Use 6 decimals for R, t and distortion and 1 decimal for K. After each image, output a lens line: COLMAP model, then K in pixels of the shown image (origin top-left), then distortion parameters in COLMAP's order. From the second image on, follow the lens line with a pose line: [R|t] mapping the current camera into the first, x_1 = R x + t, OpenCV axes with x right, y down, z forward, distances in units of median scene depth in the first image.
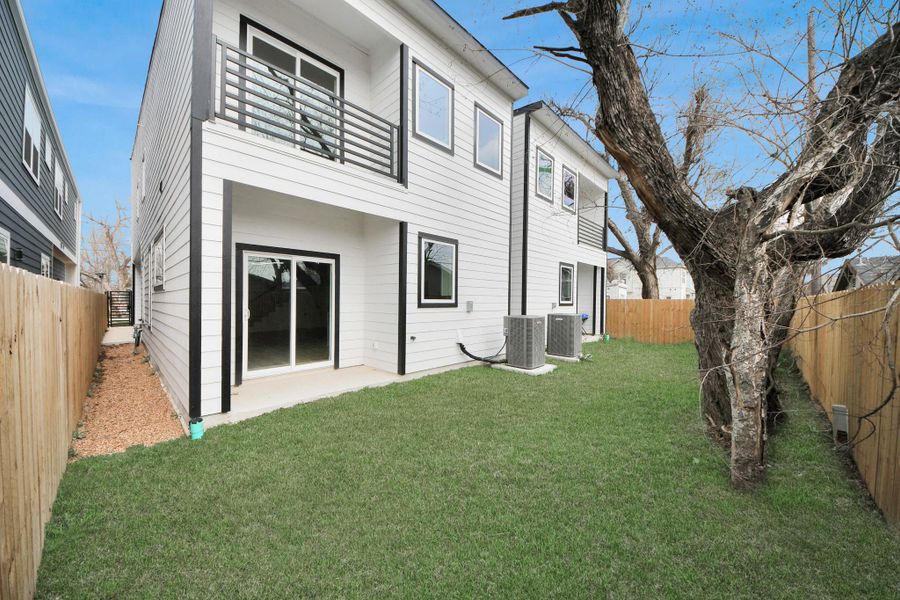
lens RADIAL K [[322.2, 0, 450.0], [0, 322.2, 300.0], [0, 0, 1]] dist [0.025515, -0.018354]
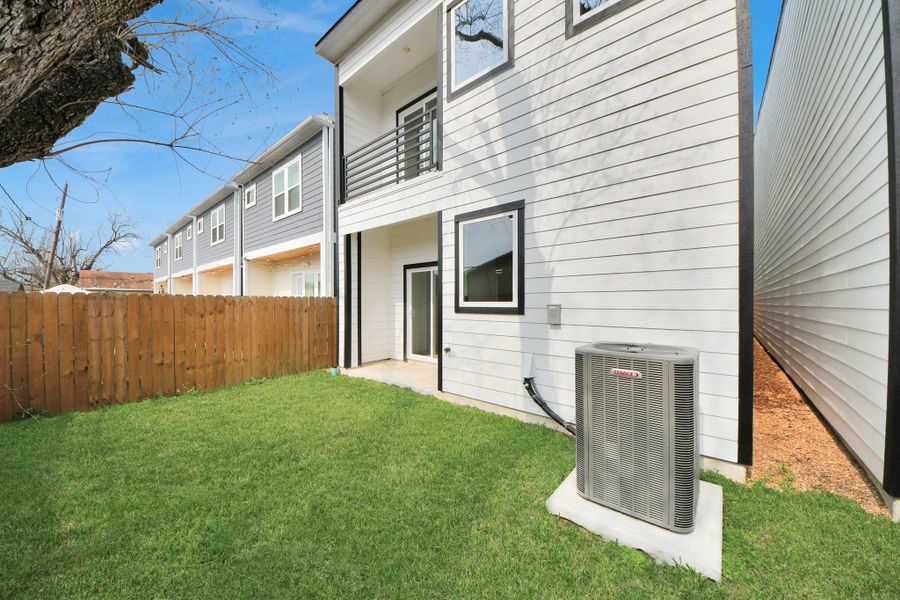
lens RADIAL K [[322.2, 0, 450.0], [0, 322.2, 300.0], [0, 0, 1]] dist [0.025515, -0.018354]
pose [[0.042201, -0.011009, -0.999048, 0.681749], [0.002534, 0.999937, -0.010911, 0.001747], [0.999106, -0.002071, 0.042226, 0.952189]]
